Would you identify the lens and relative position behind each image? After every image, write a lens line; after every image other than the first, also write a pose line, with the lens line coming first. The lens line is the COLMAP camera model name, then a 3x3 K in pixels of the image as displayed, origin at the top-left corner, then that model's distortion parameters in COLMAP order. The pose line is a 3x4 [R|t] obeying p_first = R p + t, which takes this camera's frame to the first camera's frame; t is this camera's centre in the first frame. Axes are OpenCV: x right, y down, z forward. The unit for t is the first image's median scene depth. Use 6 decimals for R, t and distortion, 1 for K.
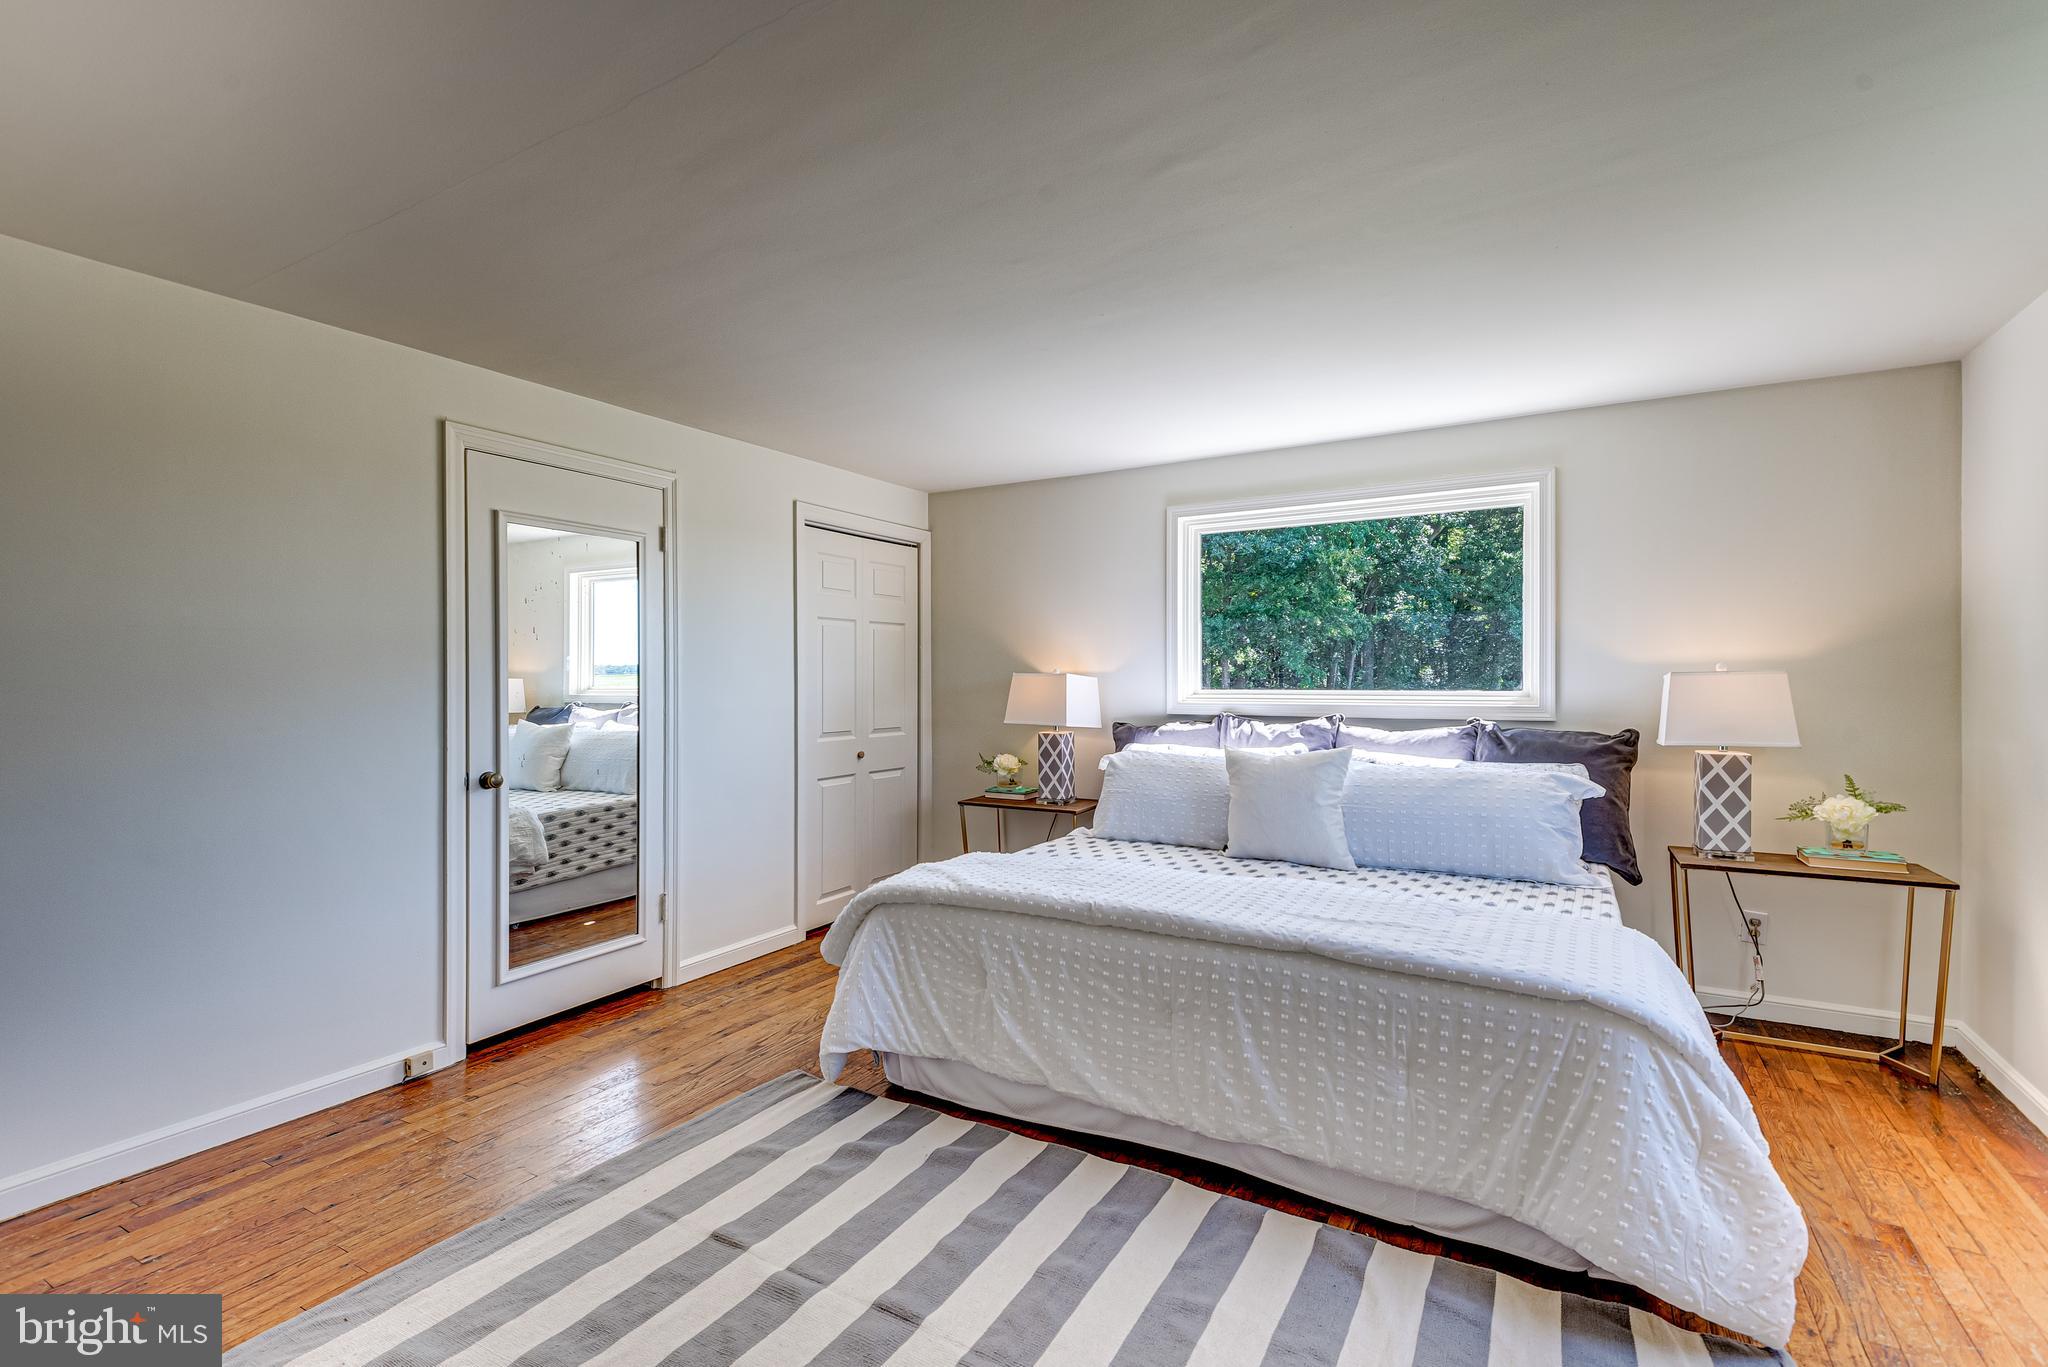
lens RADIAL K [[933.0, 0, 1016.2], [0, 933.0, 677.7], [0, 0, 1]] dist [0.039786, -0.018560]
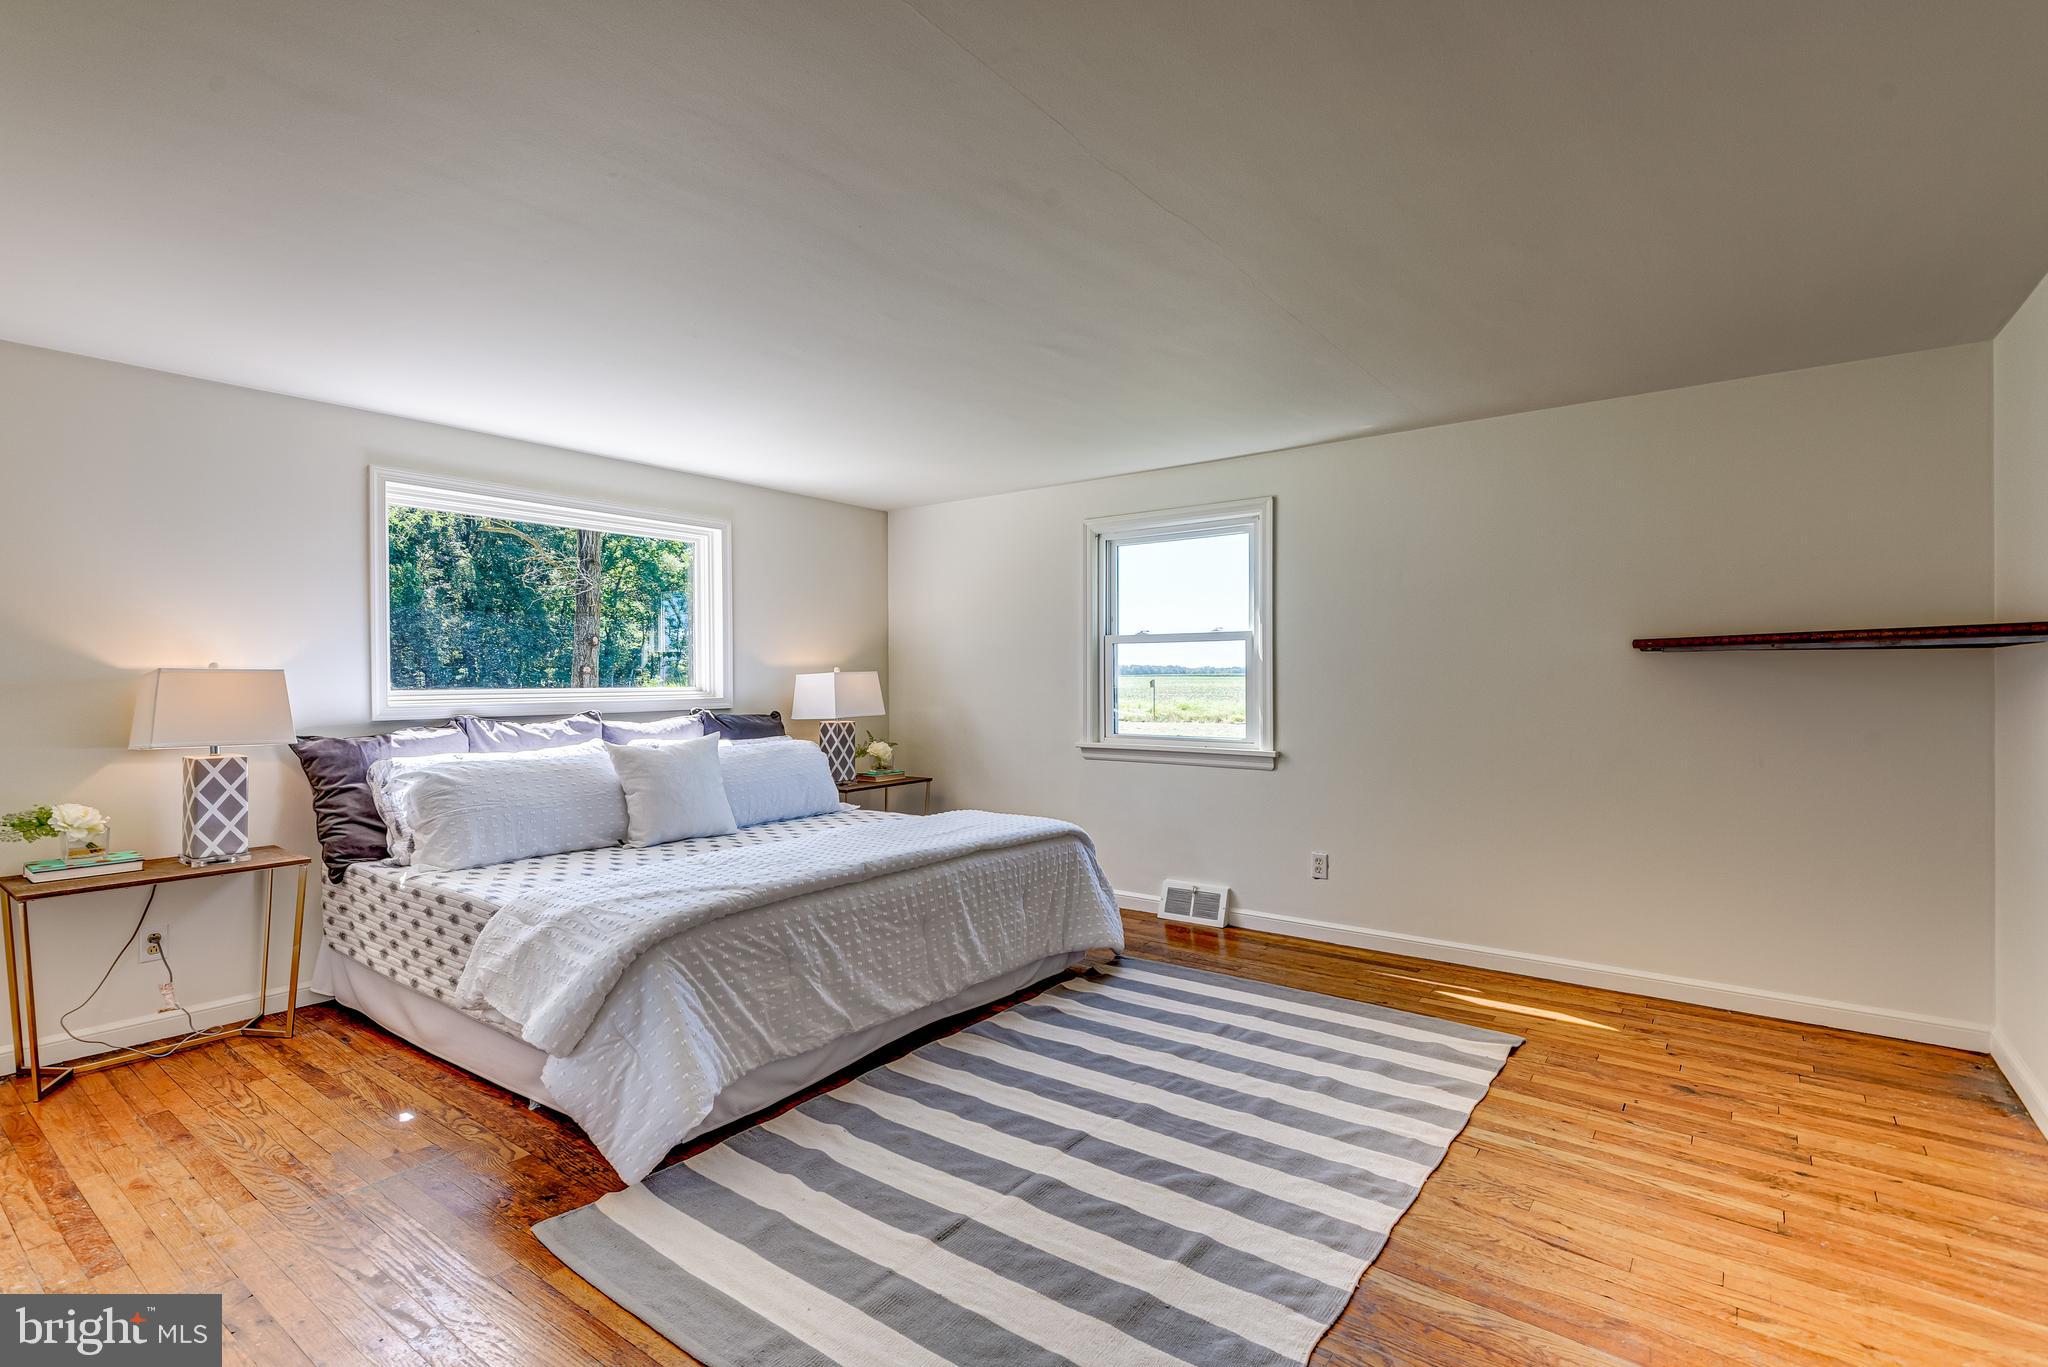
lens RADIAL K [[969.9, 0, 953.3], [0, 969.9, 671.4], [0, 0, 1]] dist [0.044609, -0.056978]
pose [[0.141785, 0.006834, 0.989874, -0.824476], [0.004134, 0.999963, -0.007496, 0.005929], [-0.989889, 0.005155, 0.141751, 0.520701]]
